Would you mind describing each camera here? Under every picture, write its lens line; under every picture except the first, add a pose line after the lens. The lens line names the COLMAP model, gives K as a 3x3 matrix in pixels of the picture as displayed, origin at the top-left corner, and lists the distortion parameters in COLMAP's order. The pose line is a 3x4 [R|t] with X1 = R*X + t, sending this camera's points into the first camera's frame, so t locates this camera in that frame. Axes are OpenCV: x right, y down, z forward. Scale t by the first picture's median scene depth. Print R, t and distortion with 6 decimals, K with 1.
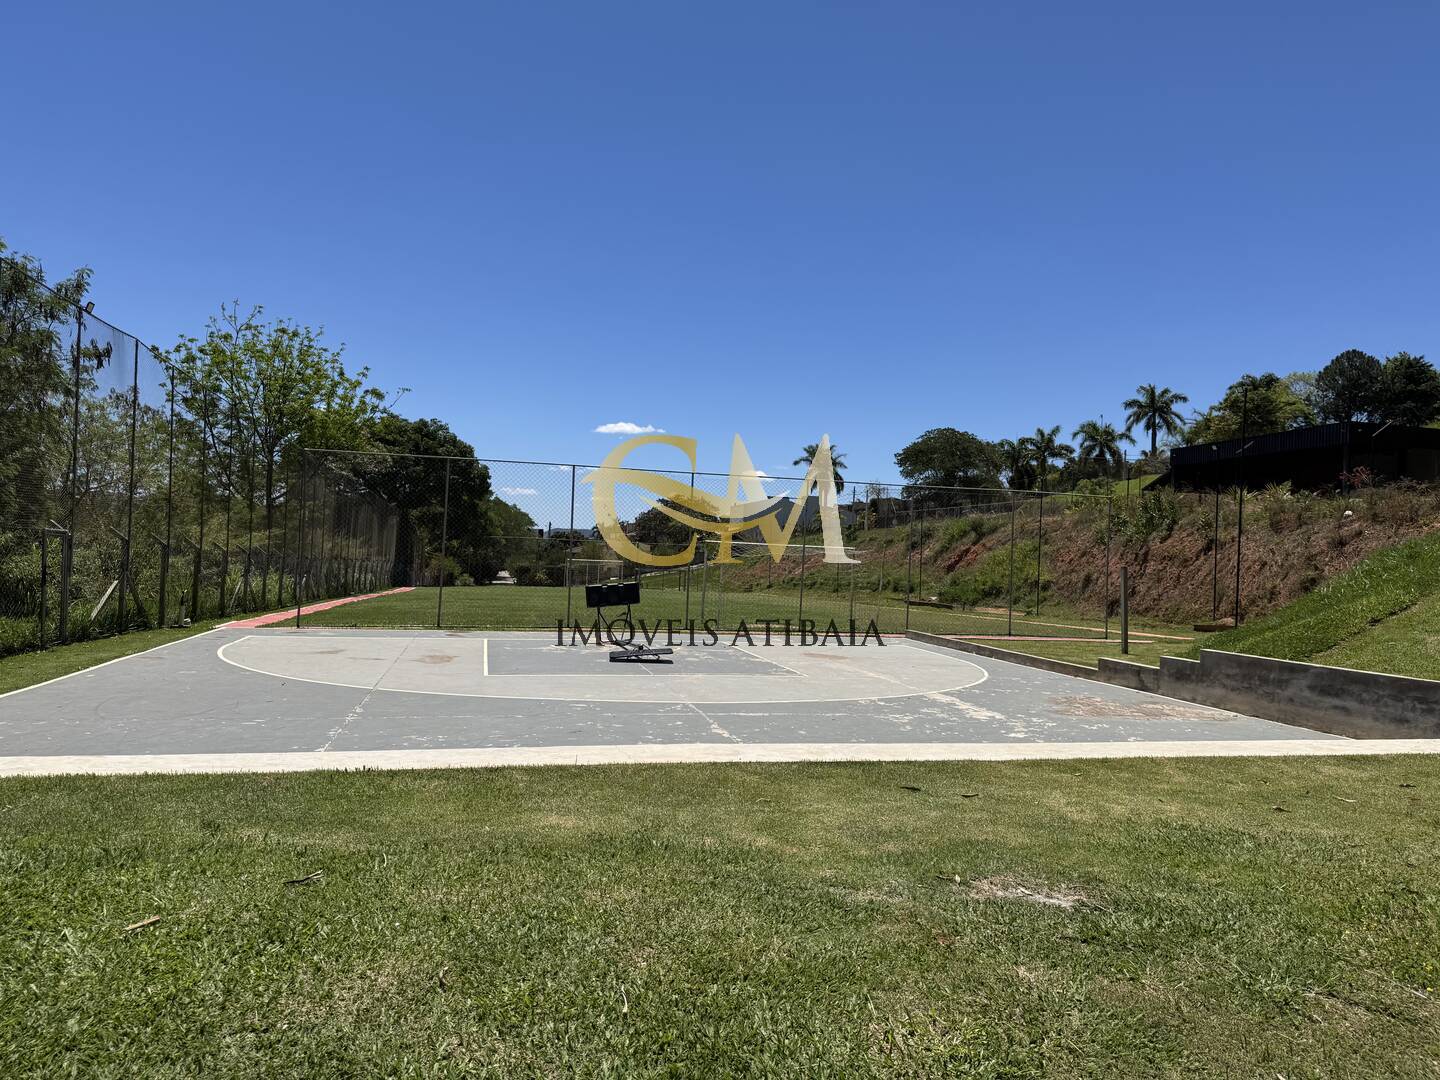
lens RADIAL K [[1007.7, 0, 714.2], [0, 1007.7, 538.8], [0, 0, 1]] dist [0.044705, -0.044243]
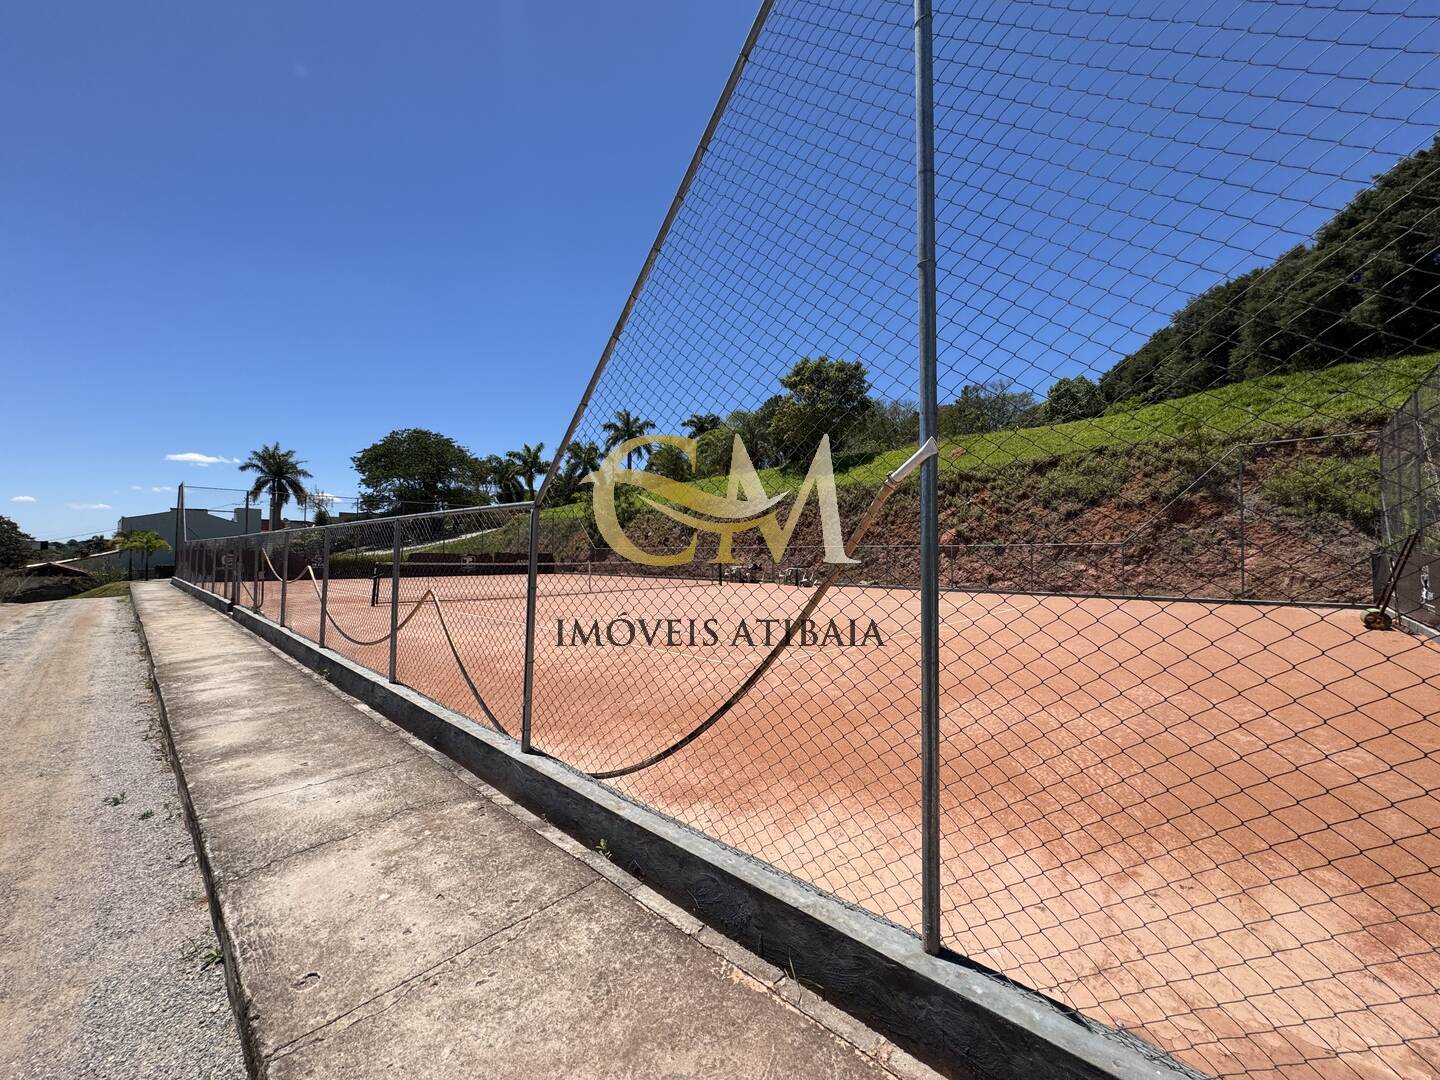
lens RADIAL K [[573.2, 0, 718.0], [0, 573.2, 538.8], [0, 0, 1]] dist [-0.000388, -0.000298]
pose [[0.810132, -0.019214, 0.585933, 0.142263], [0.020222, 0.999784, 0.004825, -0.013592], [-0.585899, 0.007940, 0.810345, 0.432360]]
